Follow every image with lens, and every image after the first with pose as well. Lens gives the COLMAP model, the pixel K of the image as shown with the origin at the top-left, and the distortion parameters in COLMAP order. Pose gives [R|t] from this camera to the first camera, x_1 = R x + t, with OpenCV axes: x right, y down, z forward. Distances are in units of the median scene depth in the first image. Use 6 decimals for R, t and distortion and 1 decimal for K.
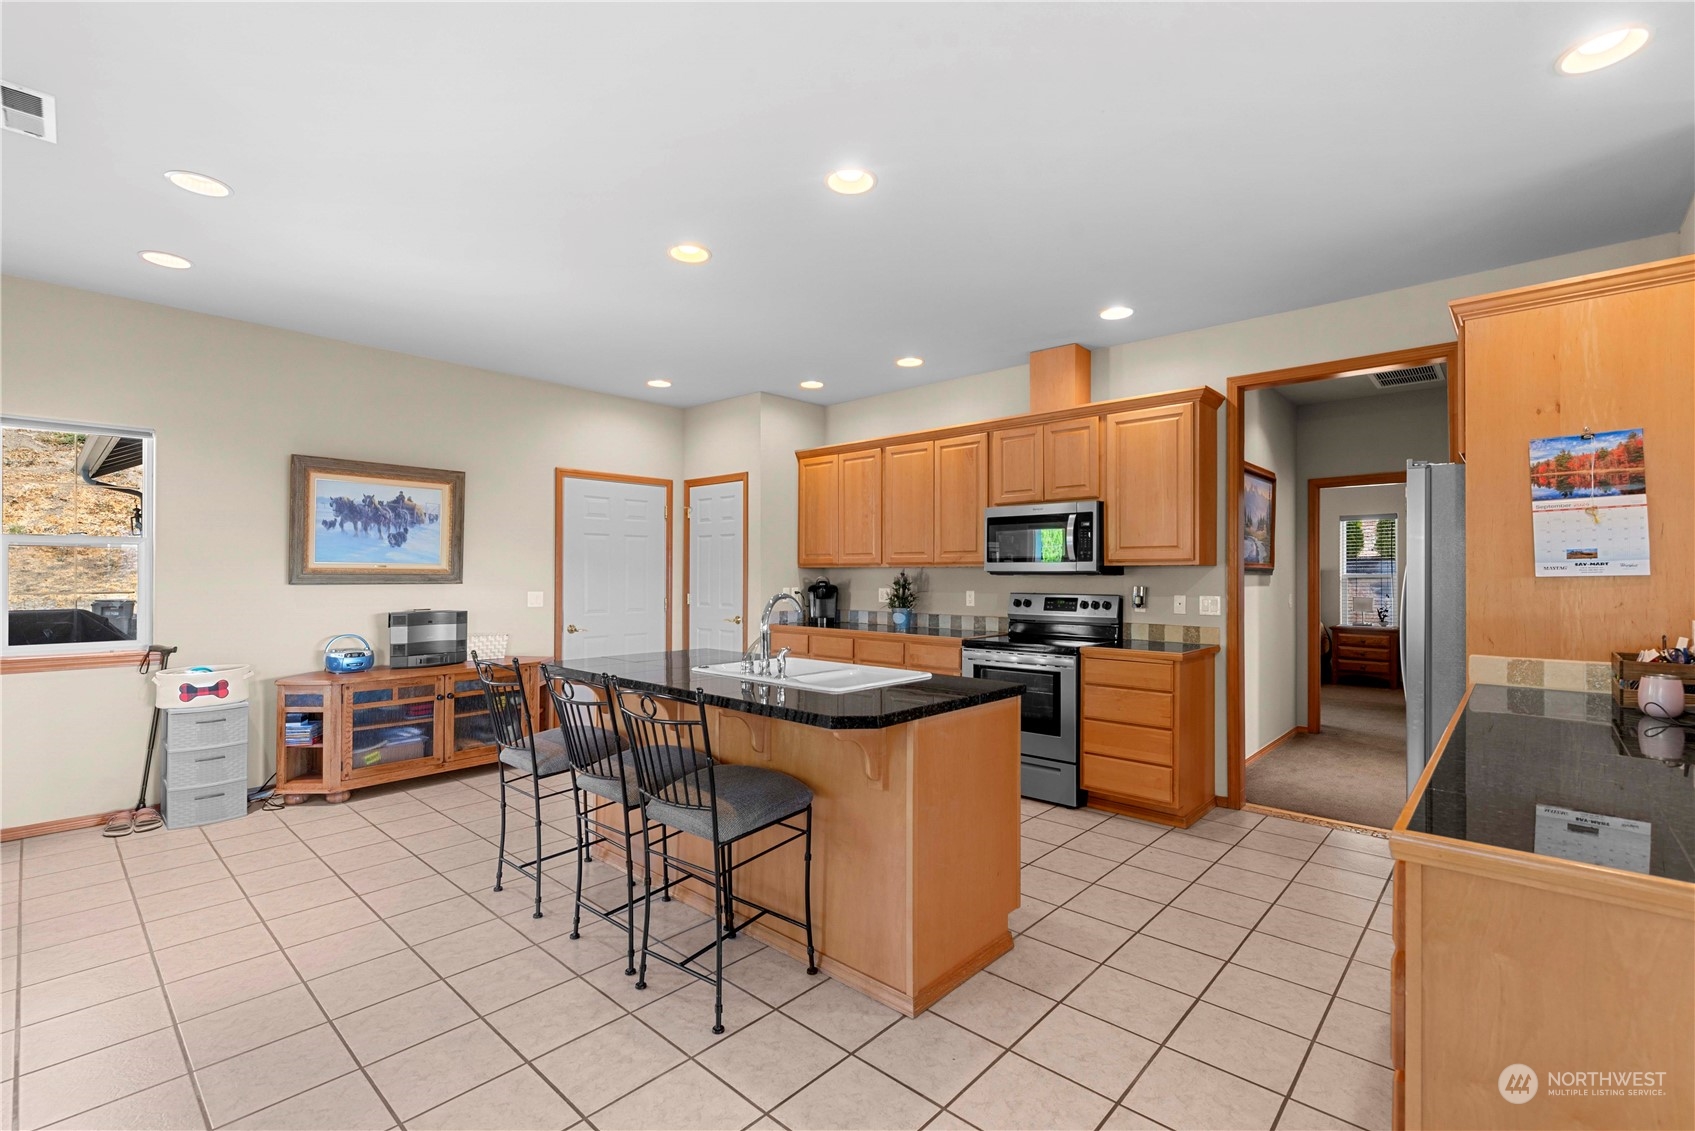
lens RADIAL K [[746.5, 0, 848.0], [0, 746.5, 566.8], [0, 0, 1]] dist [-0.000653, 0.000716]
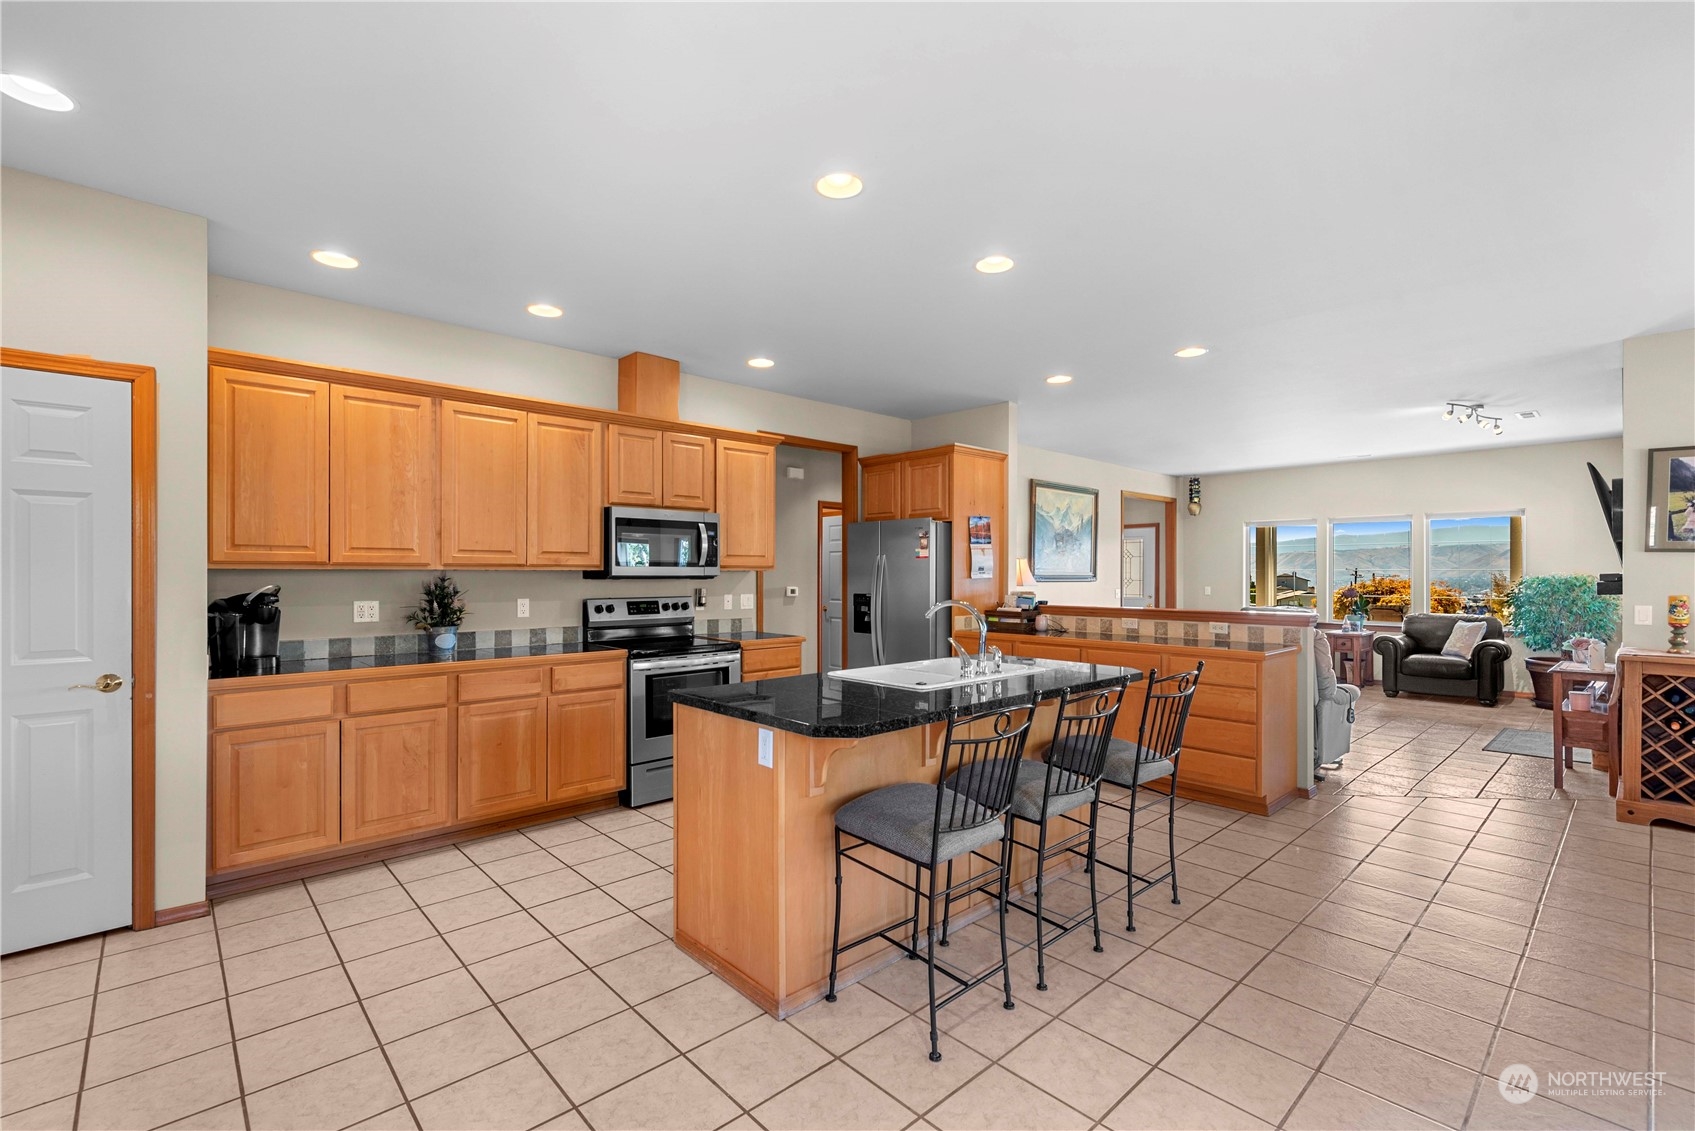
lens RADIAL K [[746.5, 0, 857.1], [0, 746.5, 573.0], [0, 0, 1]] dist [-0.000653, 0.000716]
pose [[0.075380, -0.002588, 0.997152, -0.744288], [-0.010976, 0.999934, 0.003425, -0.003826], [-0.997094, -0.011203, 0.075346, 0.672002]]
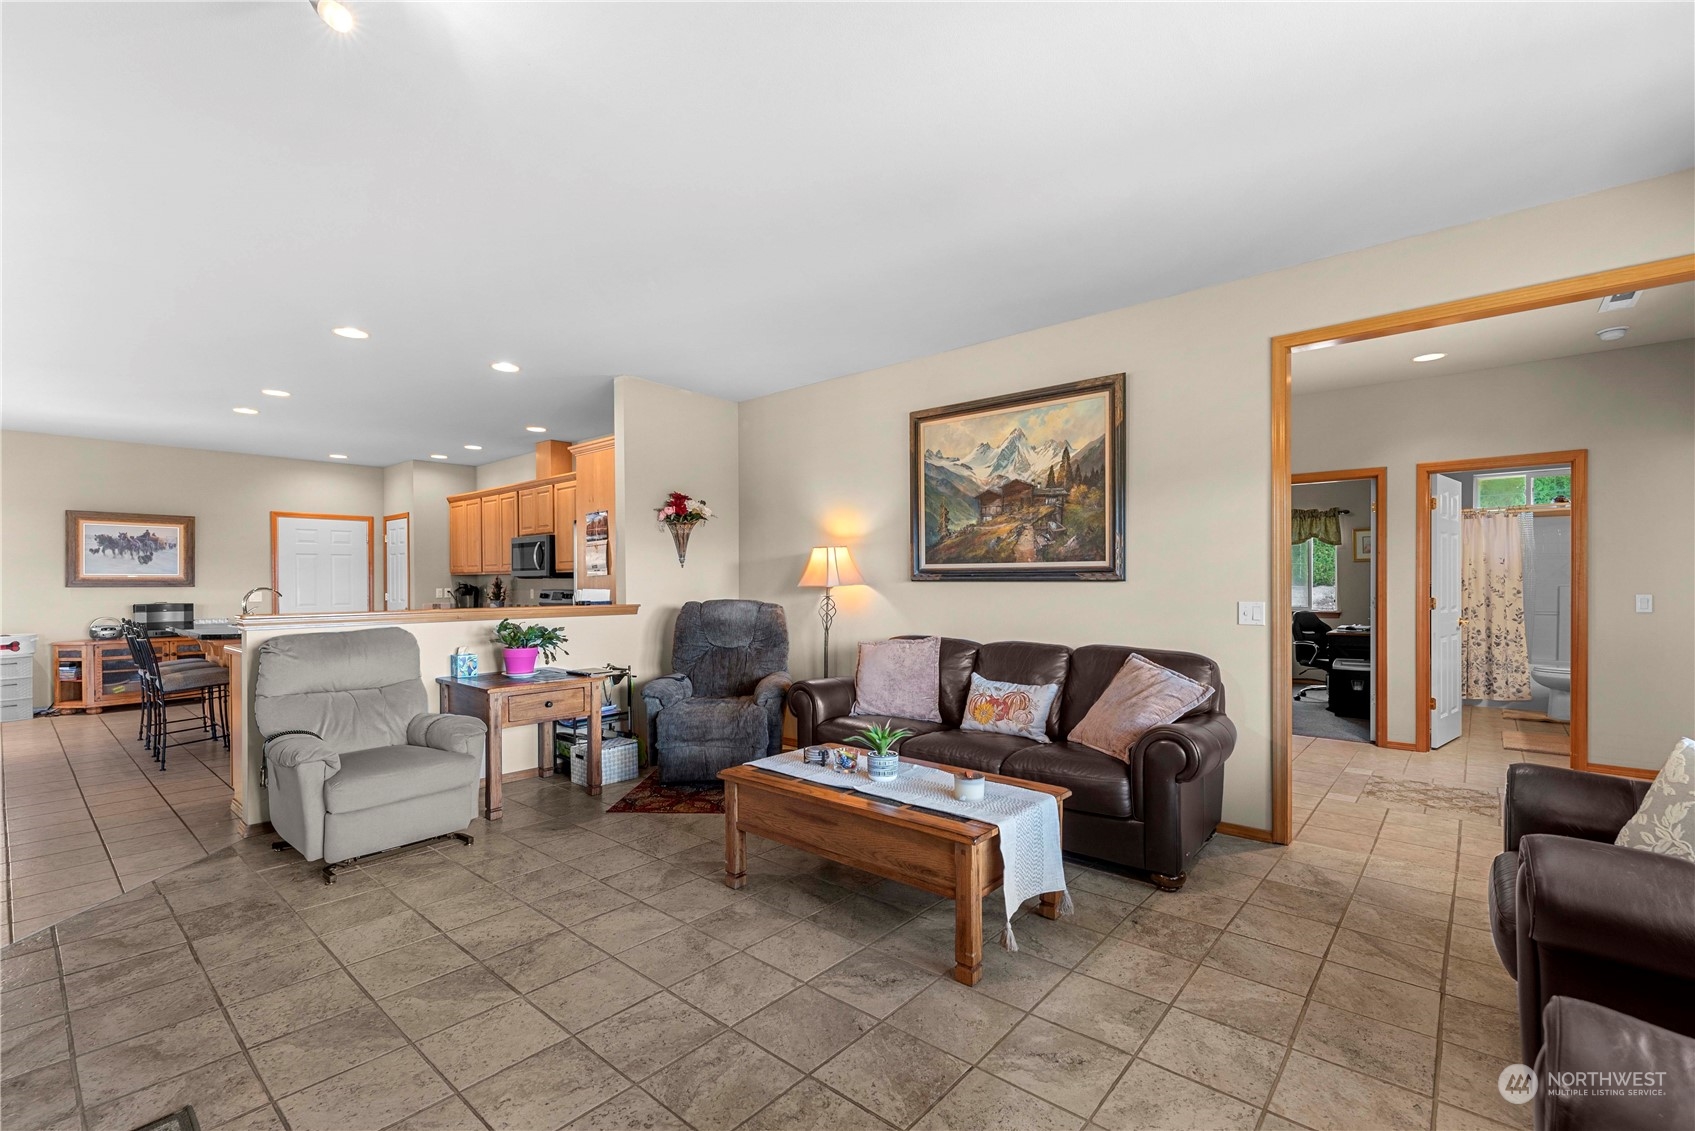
lens RADIAL K [[746.5, 0, 841.7], [0, 746.5, 585.9], [0, 0, 1]] dist [-0.000653, 0.000716]
pose [[0.999794, -0.007868, 0.018730, 0.933125], [0.007588, 0.999859, 0.014988, 0.008276], [-0.018845, -0.014843, 0.999712, -0.689262]]
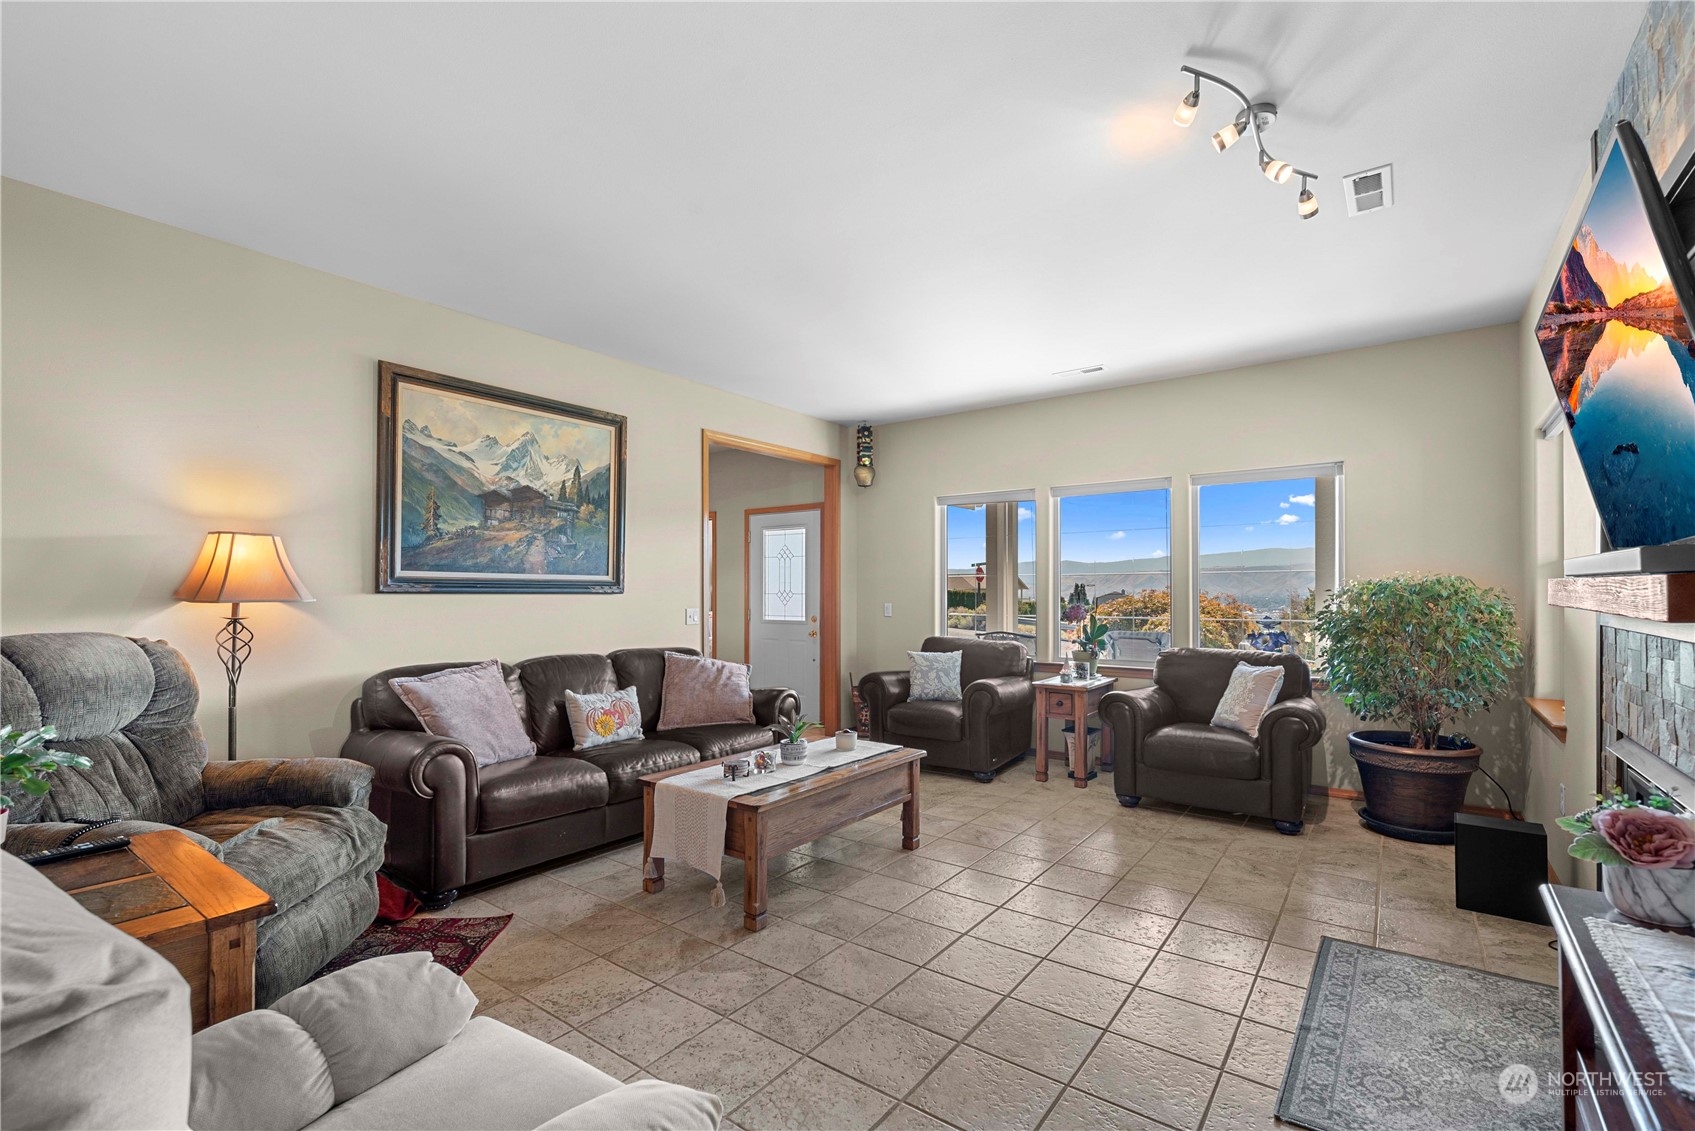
lens RADIAL K [[746.5, 0, 855.9], [0, 746.5, 590.1], [0, 0, 1]] dist [-0.000653, 0.000716]
pose [[-0.105209, -0.000509, 0.994450, 0.221103], [-0.010028, 0.999950, -0.000549, 0.010891], [-0.994400, -0.010030, -0.105209, -0.023637]]
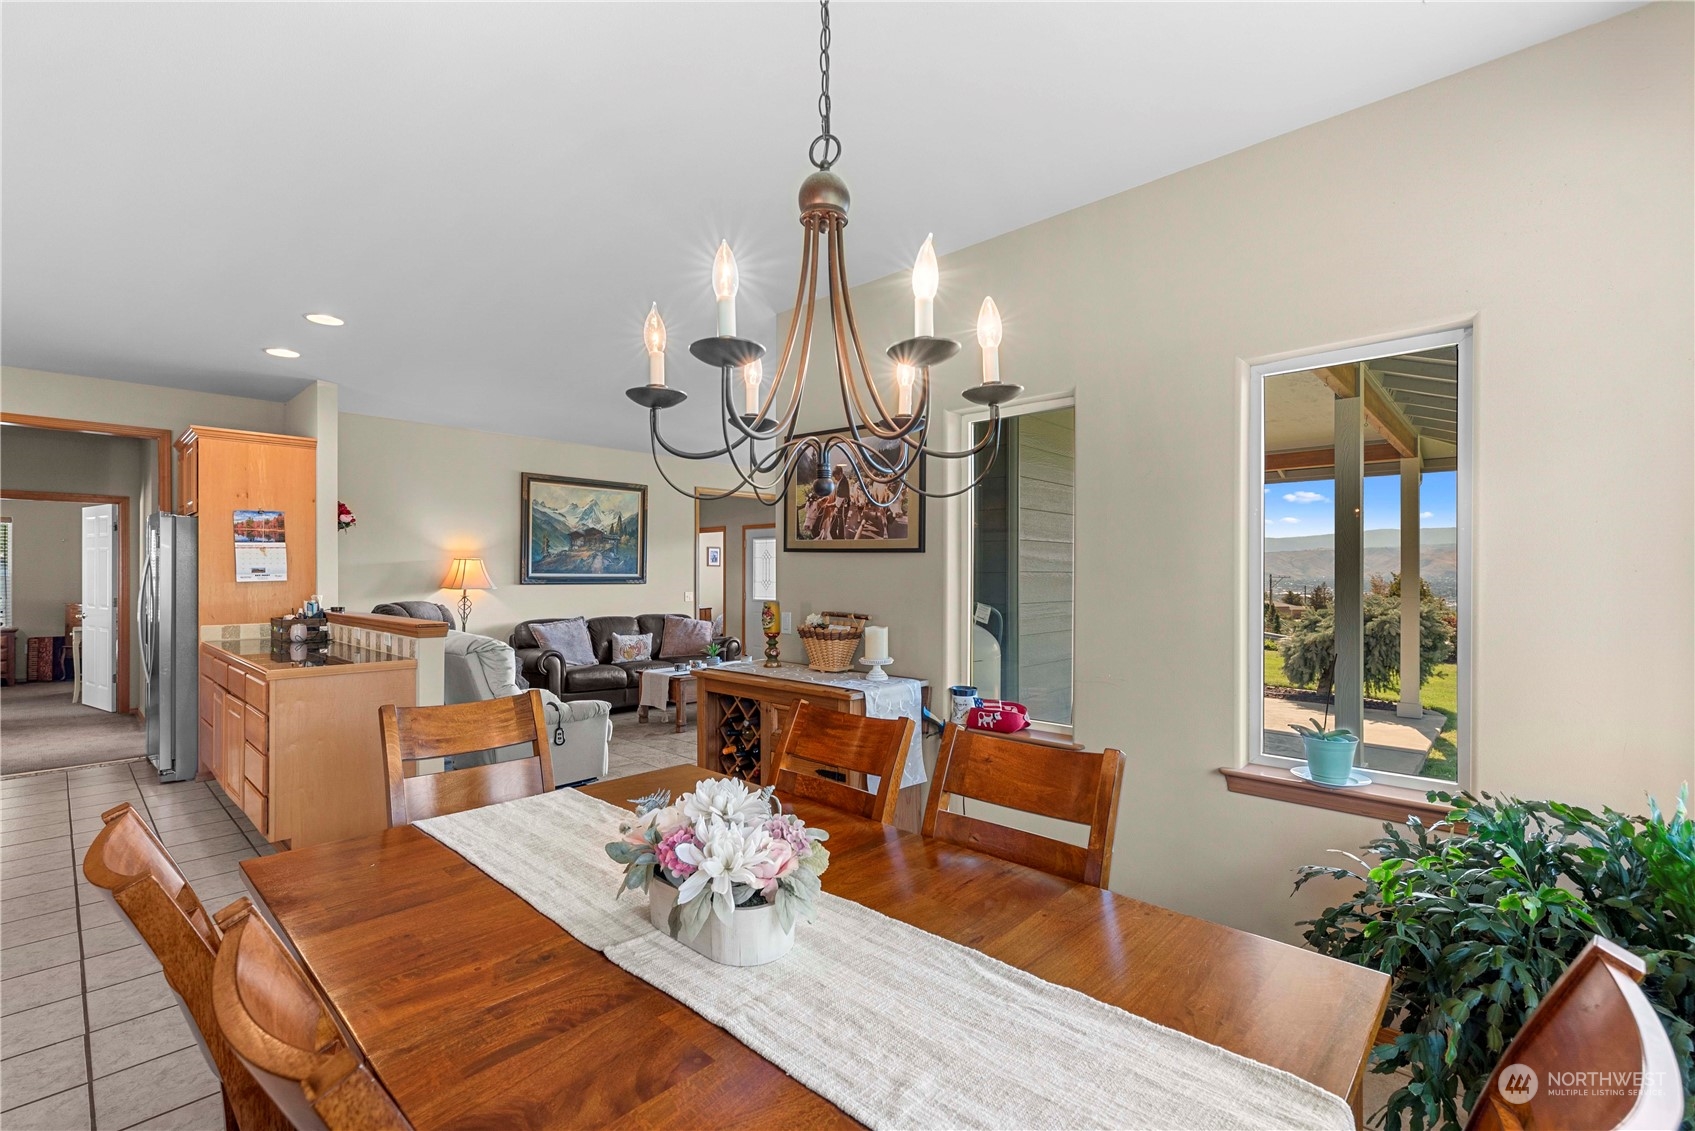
lens RADIAL K [[746.5, 0, 864.9], [0, 746.5, 573.6], [0, 0, 1]] dist [-0.000653, 0.000716]
pose [[-0.001821, -0.002302, 0.999996, -0.576927], [-0.010583, 0.999941, 0.002283, -0.016799], [-0.999942, -0.010579, -0.001846, -0.353420]]
